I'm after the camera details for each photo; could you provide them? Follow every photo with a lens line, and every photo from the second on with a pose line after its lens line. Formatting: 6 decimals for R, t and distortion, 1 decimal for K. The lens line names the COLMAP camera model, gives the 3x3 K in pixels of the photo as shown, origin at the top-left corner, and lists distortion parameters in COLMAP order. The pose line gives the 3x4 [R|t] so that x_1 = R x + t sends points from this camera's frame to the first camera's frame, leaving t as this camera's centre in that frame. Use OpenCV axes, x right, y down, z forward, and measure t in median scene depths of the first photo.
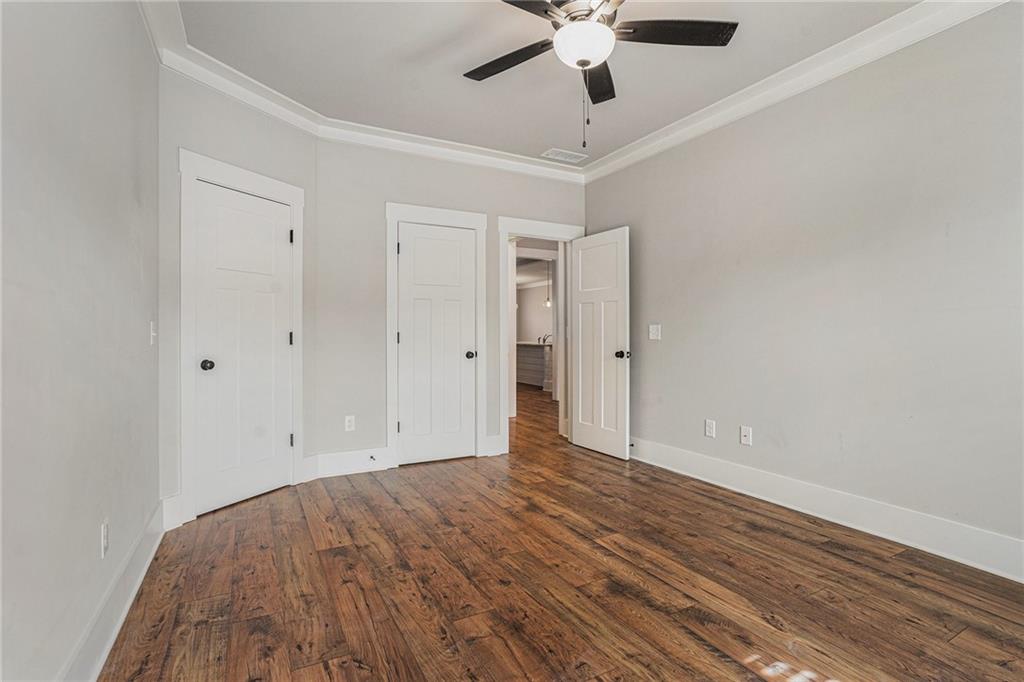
lens RADIAL K [[485.2, 0, 515.7], [0, 485.2, 340.7], [0, 0, 1]] dist [-0.039410, 0.012776]
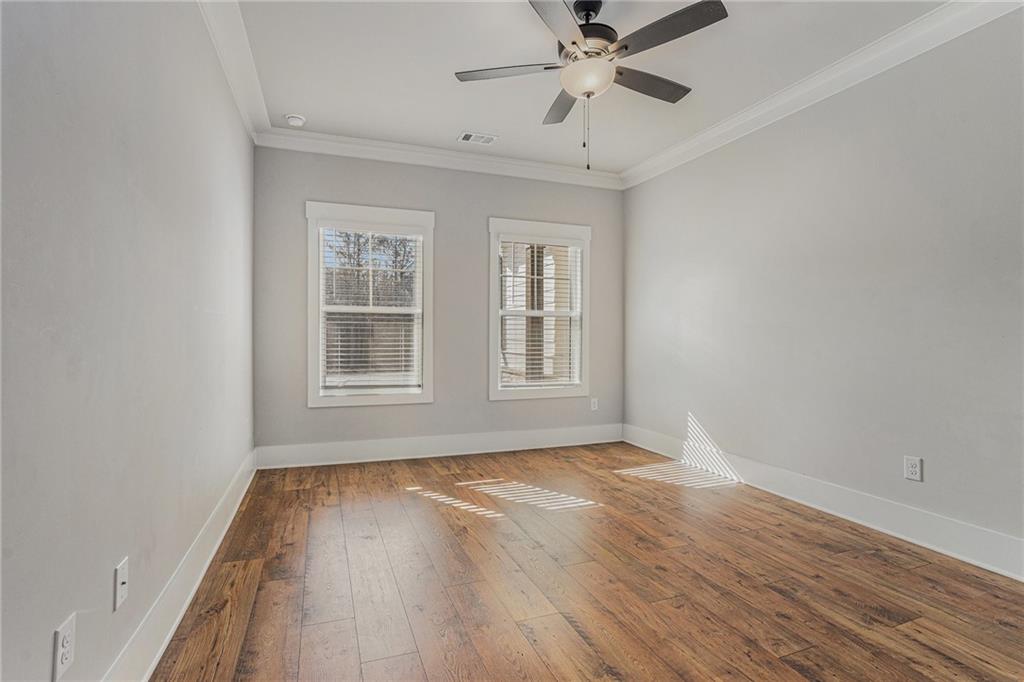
lens RADIAL K [[485.2, 0, 512.7], [0, 485.2, 338.6], [0, 0, 1]] dist [-0.039410, 0.012776]
pose [[-0.989994, -0.011456, 0.140641, 0.148962], [-0.009385, 0.999838, 0.015381, -0.018623], [-0.140794, 0.013907, -0.989941, 1.955509]]
